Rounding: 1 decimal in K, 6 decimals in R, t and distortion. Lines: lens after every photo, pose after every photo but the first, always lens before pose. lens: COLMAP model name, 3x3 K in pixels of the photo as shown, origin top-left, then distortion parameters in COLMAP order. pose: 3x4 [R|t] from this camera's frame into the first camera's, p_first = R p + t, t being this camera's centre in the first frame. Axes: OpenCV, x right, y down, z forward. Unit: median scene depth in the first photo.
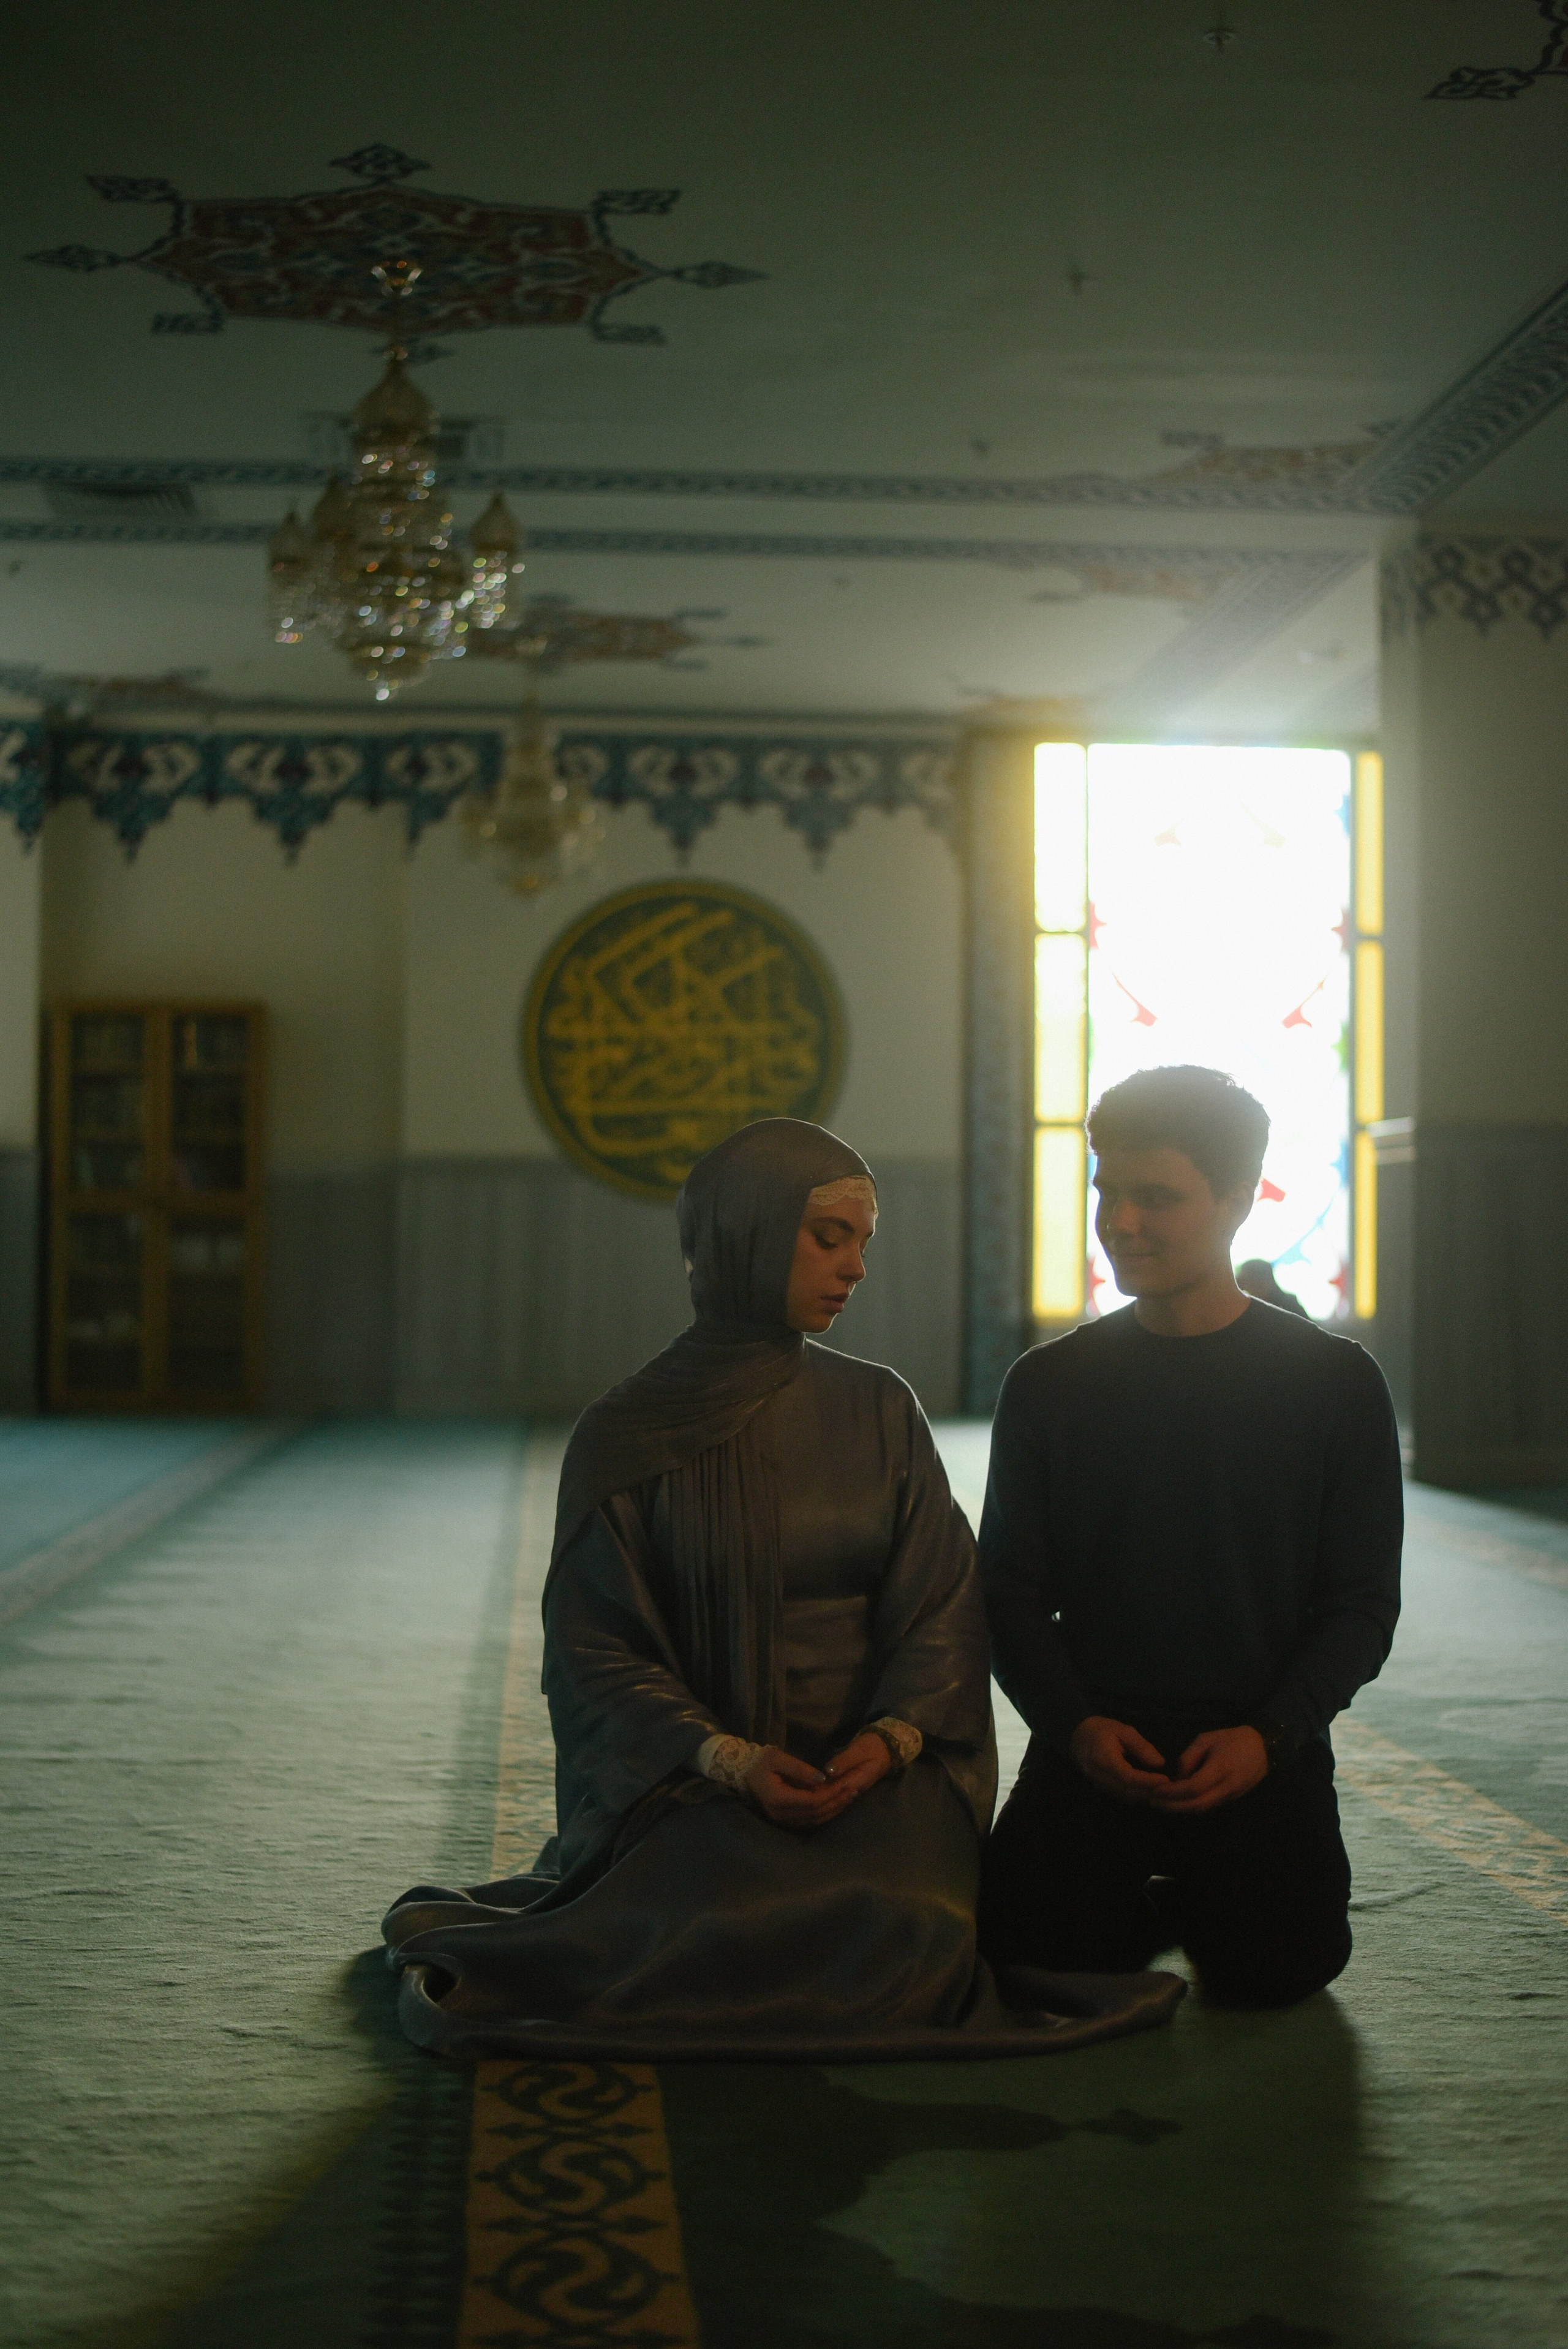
lens RADIAL K [[3488.5, 0, 784.0], [0, 3488.5, 1174.5], [0, 0, 1]] dist [-0.123300, 0.143654]
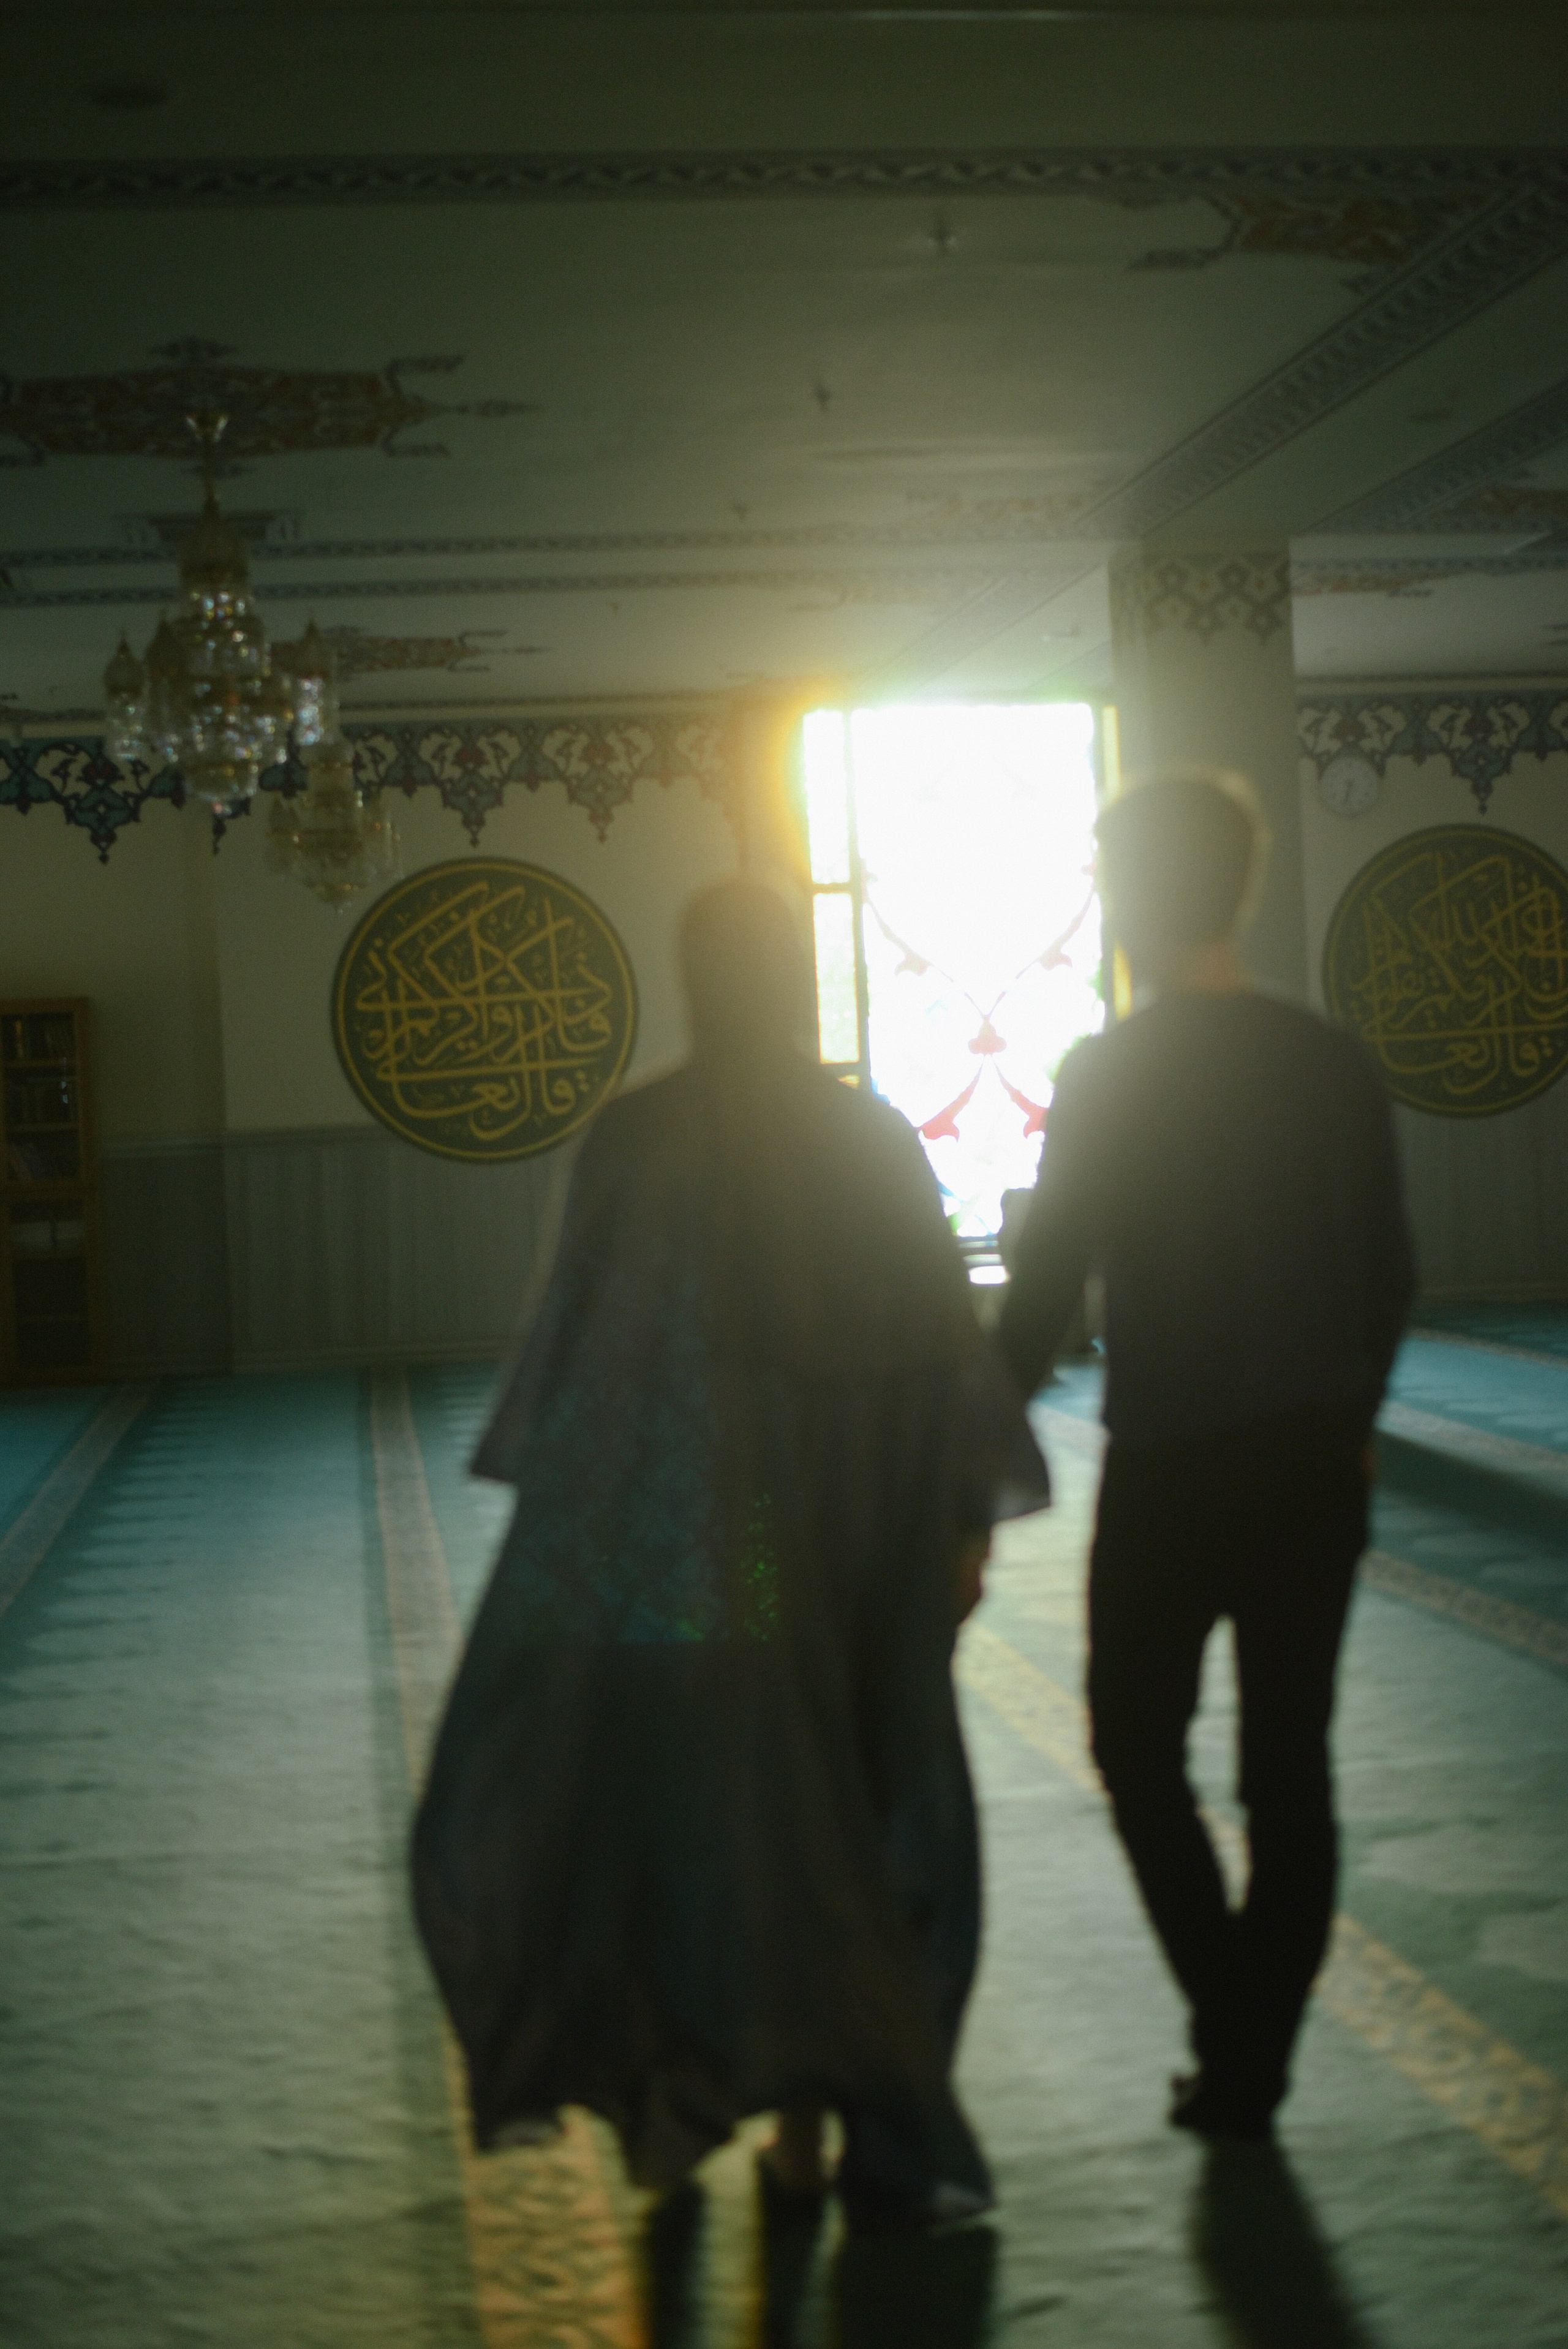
lens RADIAL K [[3449.7, 0, 781.6], [0, 3449.7, 1186.3], [0, 0, 1]] dist [-0.118708, 0.131660]
pose [[0.996614, -0.055669, 0.060517, -0.006820], [0.052448, 0.997185, 0.053580, -0.050020], [-0.063330, -0.050225, 0.996728, -0.081300]]
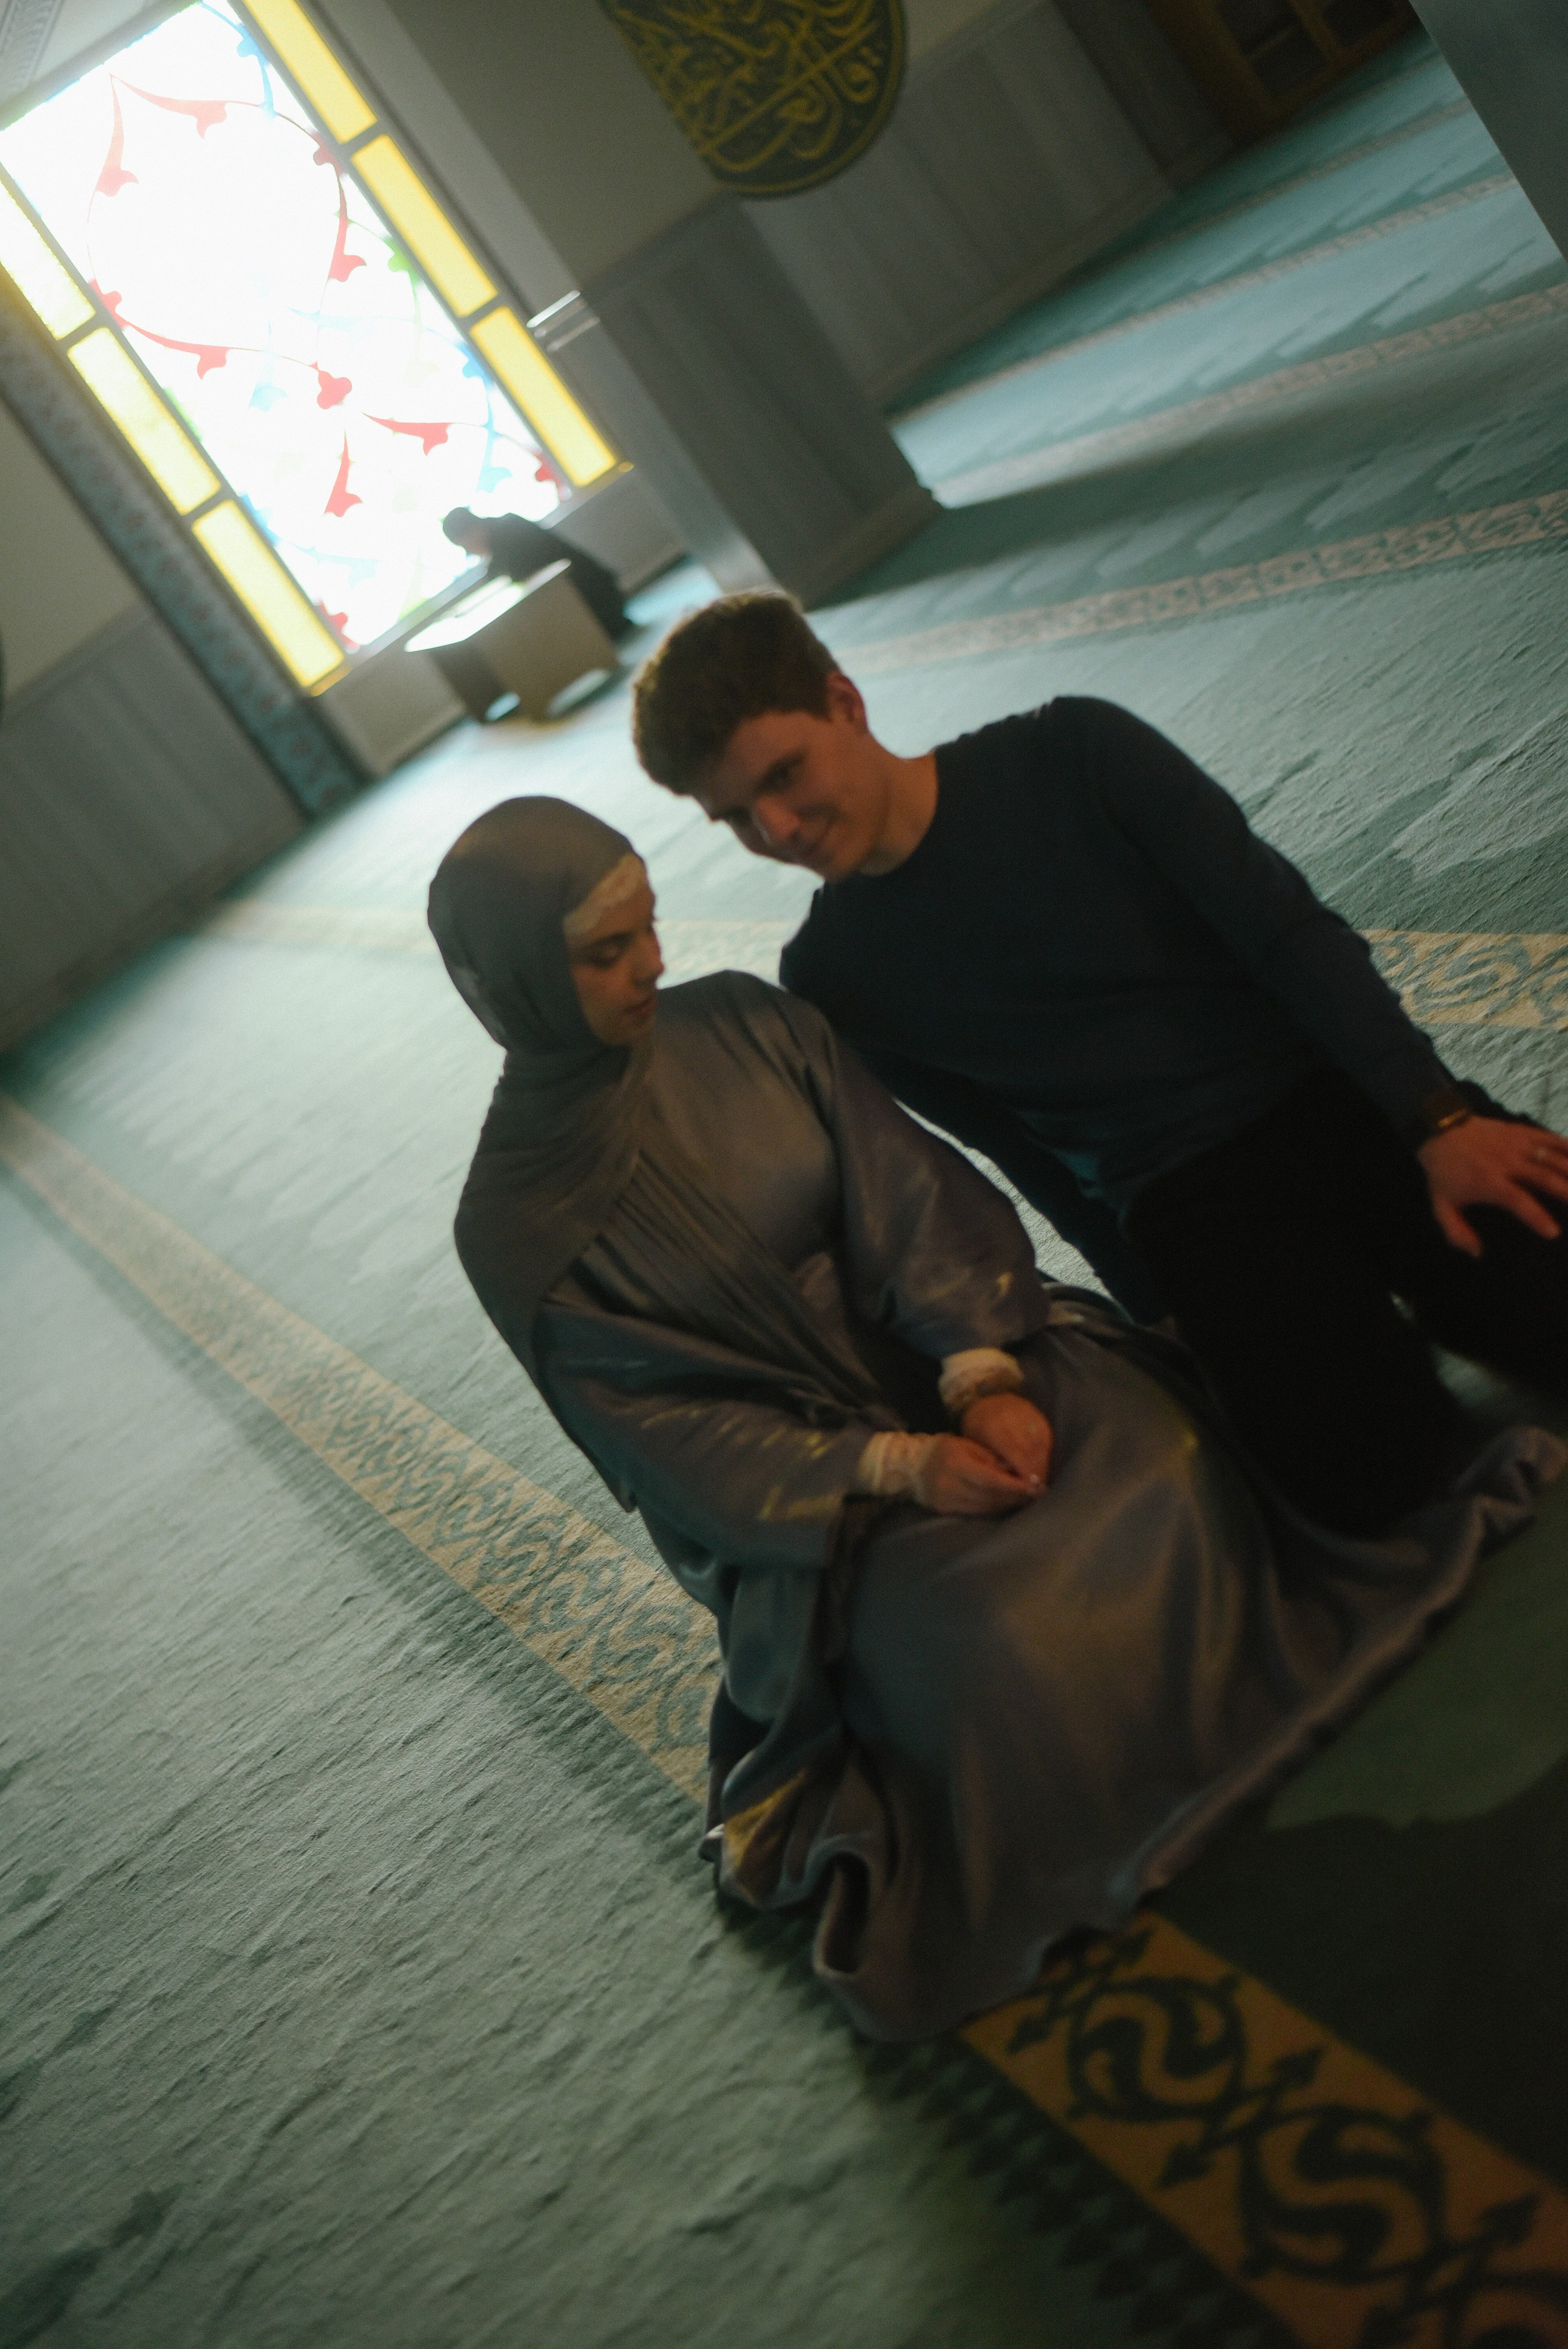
lens RADIAL K [[3488.5, 0, 784.0], [0, 3488.5, 1174.5], [0, 0, 1]] dist [-0.123300, 0.143654]
pose [[0.787096, -0.604489, 0.122773, -0.028031], [0.562733, 0.785209, 0.258416, -0.036680], [-0.252612, -0.134309, 0.958201, 0.081169]]
